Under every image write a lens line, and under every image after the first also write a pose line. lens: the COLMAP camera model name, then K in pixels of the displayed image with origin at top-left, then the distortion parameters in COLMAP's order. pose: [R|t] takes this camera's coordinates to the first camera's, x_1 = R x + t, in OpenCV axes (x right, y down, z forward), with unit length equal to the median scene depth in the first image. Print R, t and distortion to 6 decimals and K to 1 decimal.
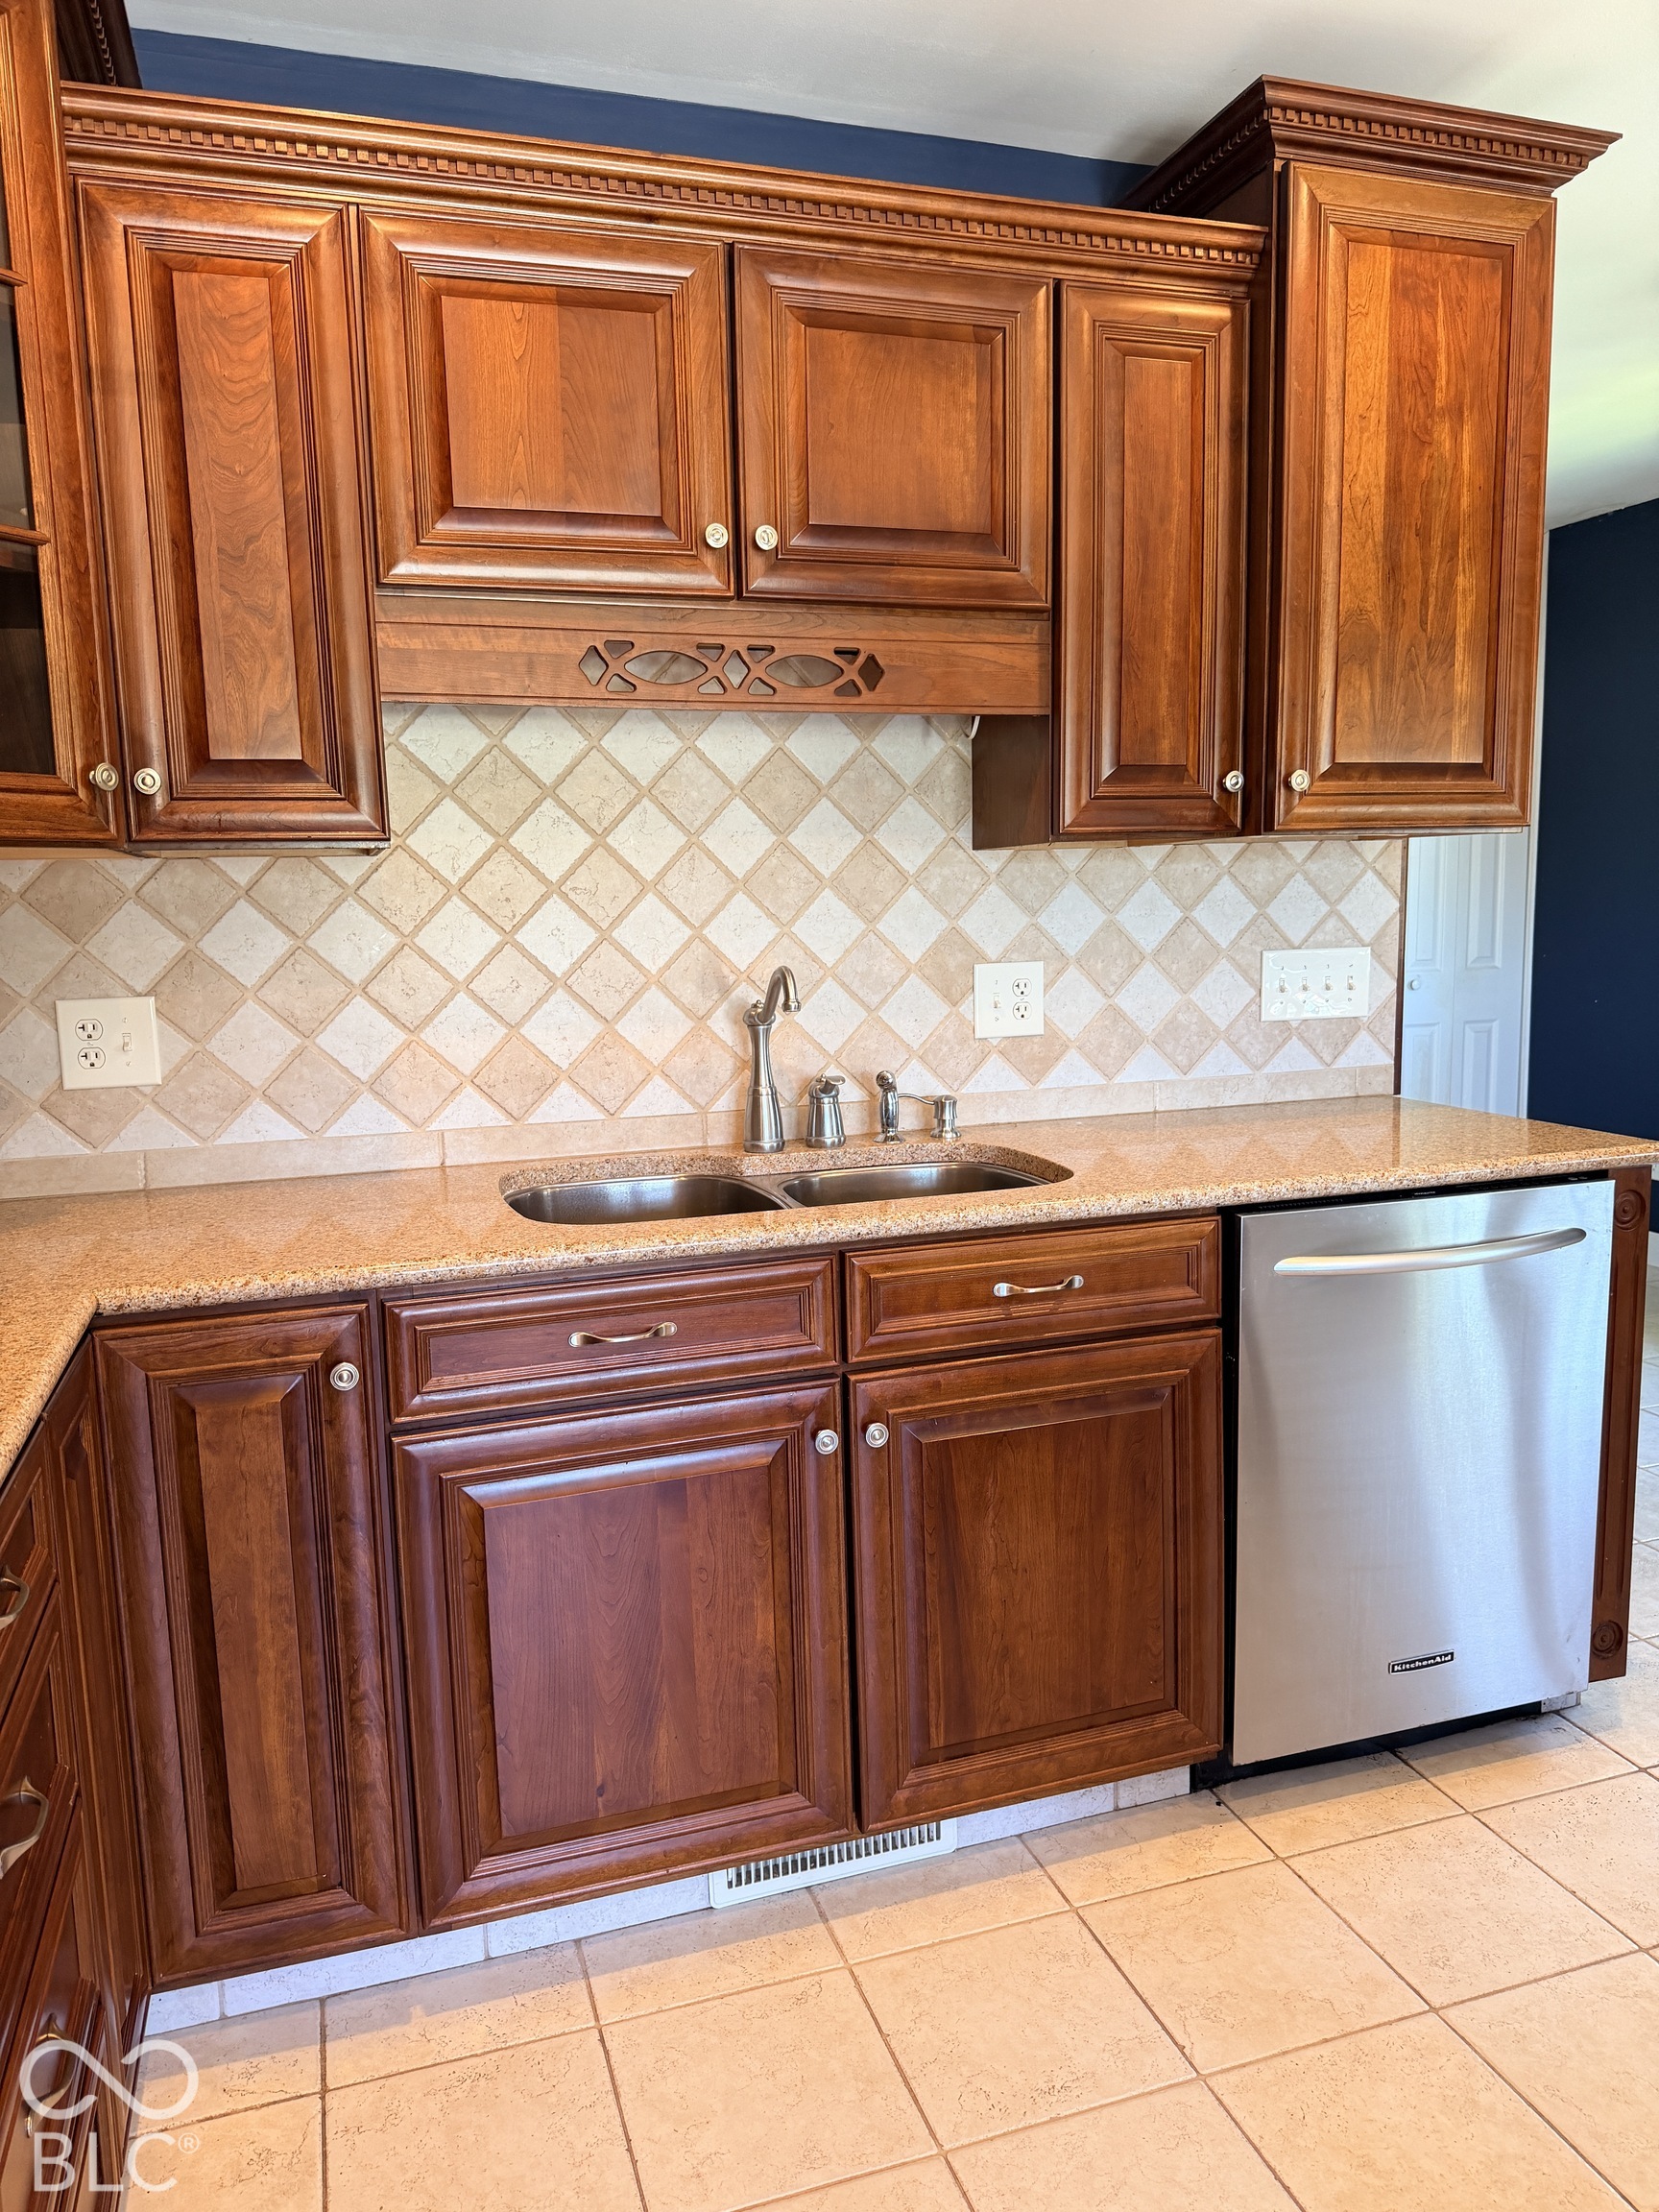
lens RADIAL K [[1602.3, 0, 842.9], [0, 1602.3, 1102.2], [0, 0, 1]] dist [0.095437, -0.116845]
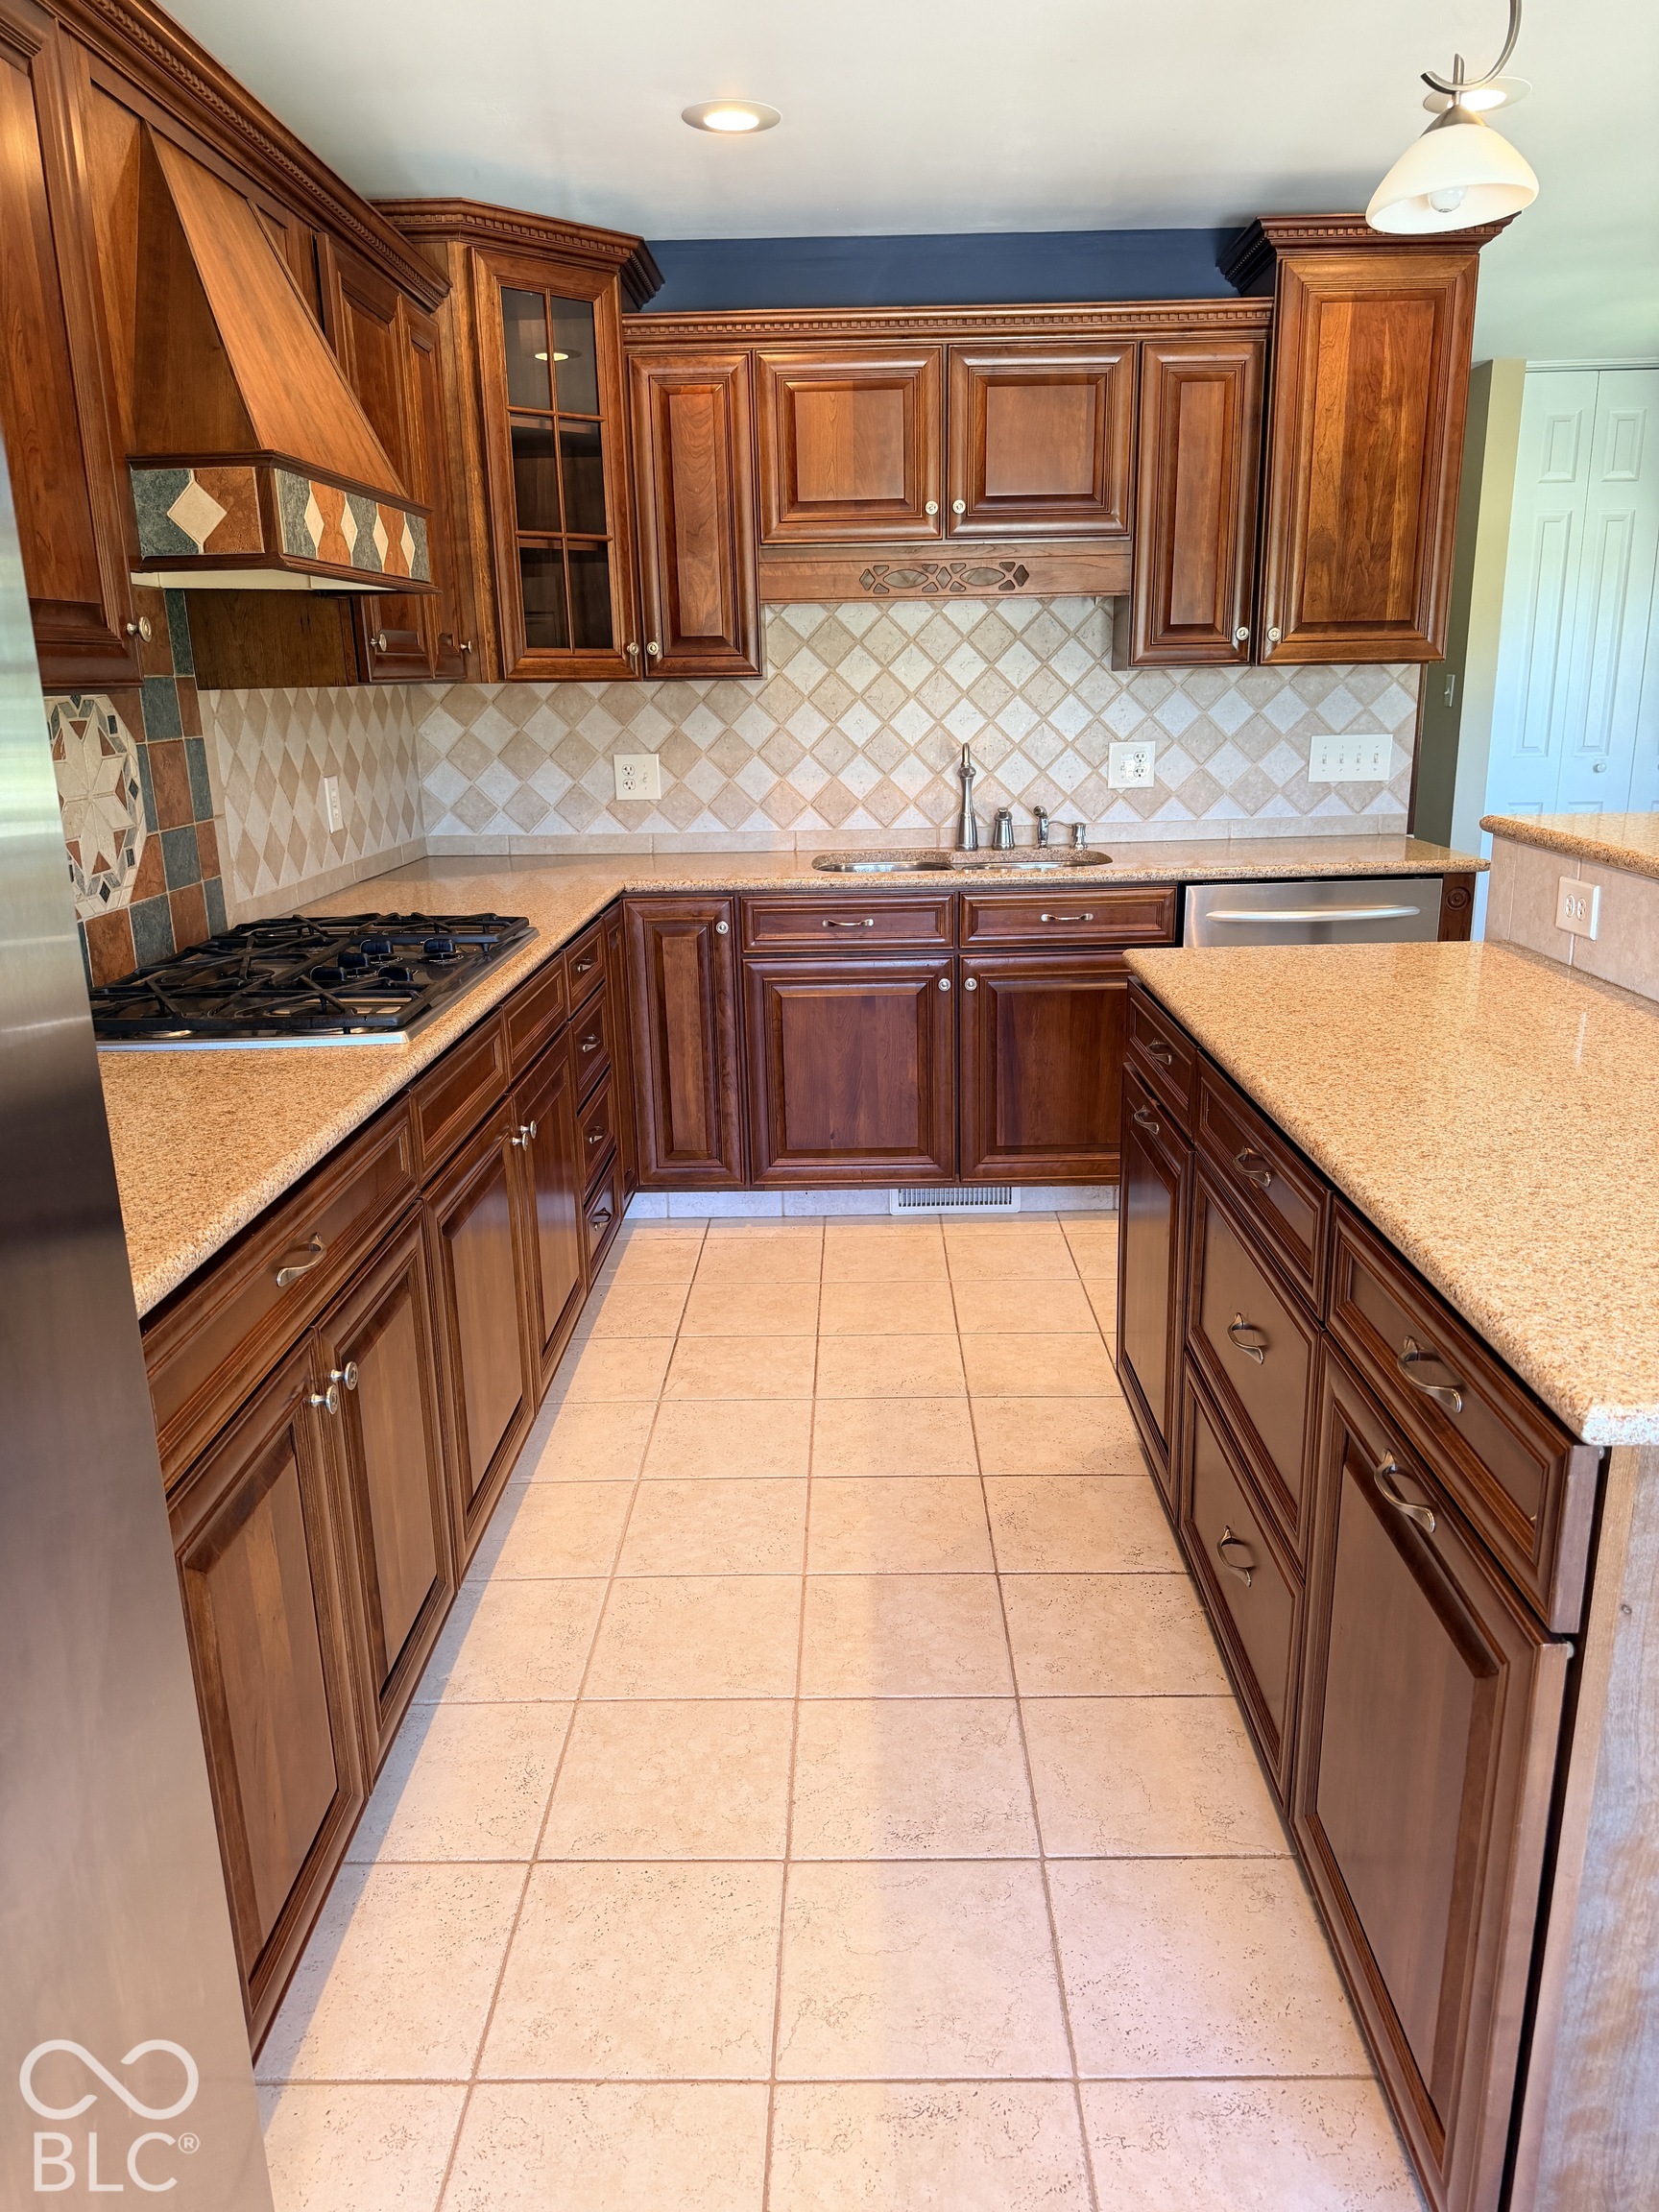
lens RADIAL K [[1602.3, 0, 815.5], [0, 1602.3, 1113.8], [0, 0, 1]] dist [0.095437, -0.116845]
pose [[0.944224, 0.091411, -0.316362, 0.435657], [-0.043392, 0.986861, 0.155637, 0.055958], [0.326432, -0.133228, 0.935784, -0.864878]]
